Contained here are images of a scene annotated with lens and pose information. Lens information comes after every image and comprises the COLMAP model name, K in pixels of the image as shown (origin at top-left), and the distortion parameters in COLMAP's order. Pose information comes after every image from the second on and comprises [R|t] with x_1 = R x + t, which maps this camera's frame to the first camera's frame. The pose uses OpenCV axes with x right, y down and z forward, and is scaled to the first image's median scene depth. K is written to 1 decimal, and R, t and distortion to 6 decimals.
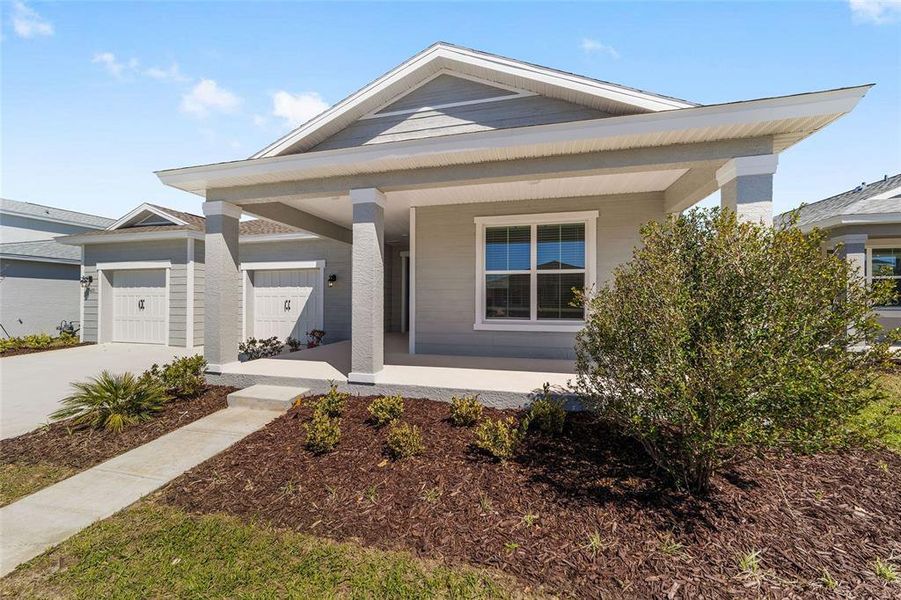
lens RADIAL K [[343.3, 0, 445.2], [0, 343.3, 302.0], [0, 0, 1]] dist [-0.003752, 0.000273]
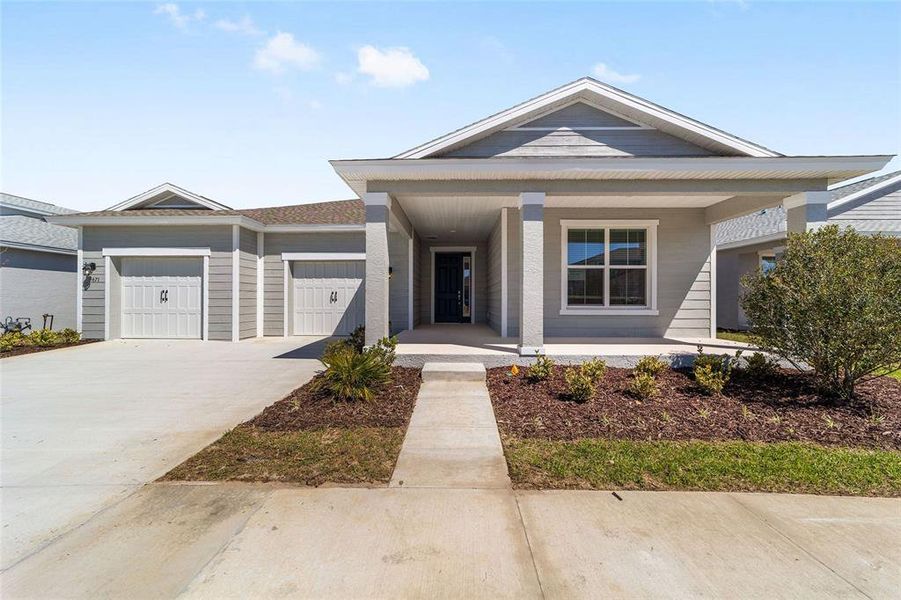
lens RADIAL K [[343.3, 0, 445.2], [0, 343.3, 302.0], [0, 0, 1]] dist [-0.003752, 0.000273]
pose [[0.975175, -0.001027, 0.221435, -0.572318], [0.000450, 0.999996, 0.002654, 0.033863], [-0.221437, -0.002489, 0.975171, -0.066476]]
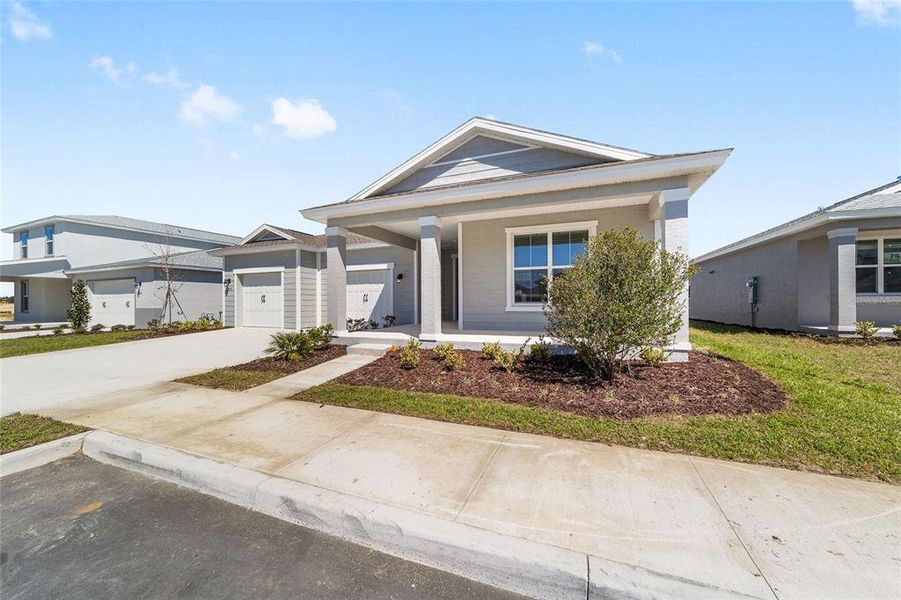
lens RADIAL K [[342.8, 0, 444.8], [0, 342.8, 305.7], [0, 0, 1]] dist [-0.013713, 0.008050]
pose [[0.989038, -0.007871, -0.147452, 0.046984], [0.009395, 0.999909, 0.009640, 0.044474], [0.147363, -0.010919, 0.989022, -0.380661]]
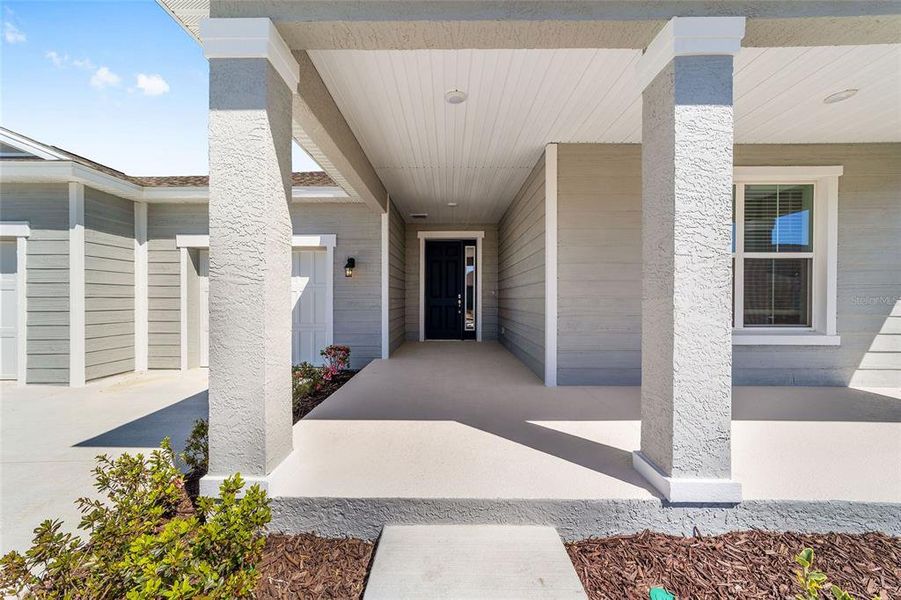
lens RADIAL K [[342.8, 0, 444.8], [0, 342.8, 305.7], [0, 0, 1]] dist [-0.013713, 0.008050]
pose [[0.970993, -0.005608, 0.239040, -0.450093], [0.001521, 0.999850, 0.017276, -0.002048], [-0.239101, -0.016412, 0.970856, 0.490054]]
